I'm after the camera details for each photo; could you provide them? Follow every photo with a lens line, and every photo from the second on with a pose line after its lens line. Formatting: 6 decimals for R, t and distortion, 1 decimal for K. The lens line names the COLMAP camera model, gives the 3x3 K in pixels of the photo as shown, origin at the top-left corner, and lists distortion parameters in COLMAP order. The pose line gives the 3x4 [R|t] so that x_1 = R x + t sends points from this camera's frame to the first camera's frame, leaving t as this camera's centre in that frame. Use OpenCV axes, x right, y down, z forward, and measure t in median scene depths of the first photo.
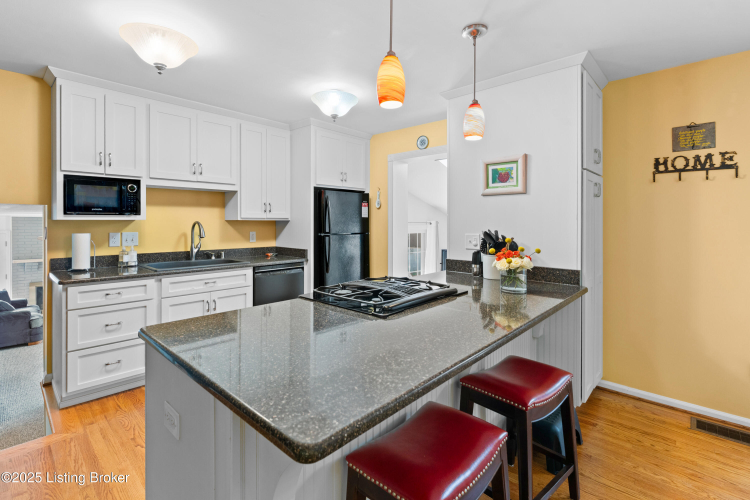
lens RADIAL K [[346.8, 0, 371.4], [0, 346.8, 221.4], [0, 0, 1]] dist [0.000464, 0.000364]
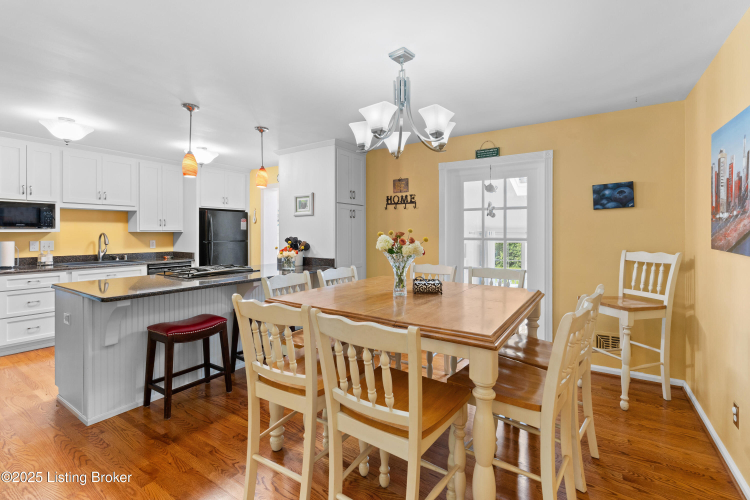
lens RADIAL K [[334.4, 0, 379.5], [0, 334.4, 231.6], [0, 0, 1]] dist [0.001920, 0.000144]
pose [[0.984992, -0.004044, 0.172554, 0.405183], [0.004625, 0.999985, -0.002964, 0.005099], [-0.172539, 0.003718, 0.984996, -0.580747]]
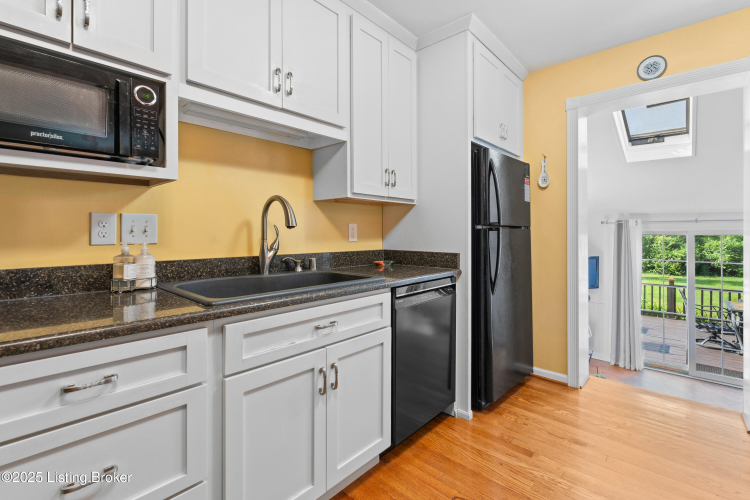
lens RADIAL K [[334.4, 0, 379.5], [0, 334.4, 231.6], [0, 0, 1]] dist [0.001920, 0.000144]
pose [[0.999830, -0.002079, 0.018319, -0.413337], [0.002119, 0.999995, -0.002186, 0.059356], [-0.018314, 0.002224, 0.999830, 0.589448]]
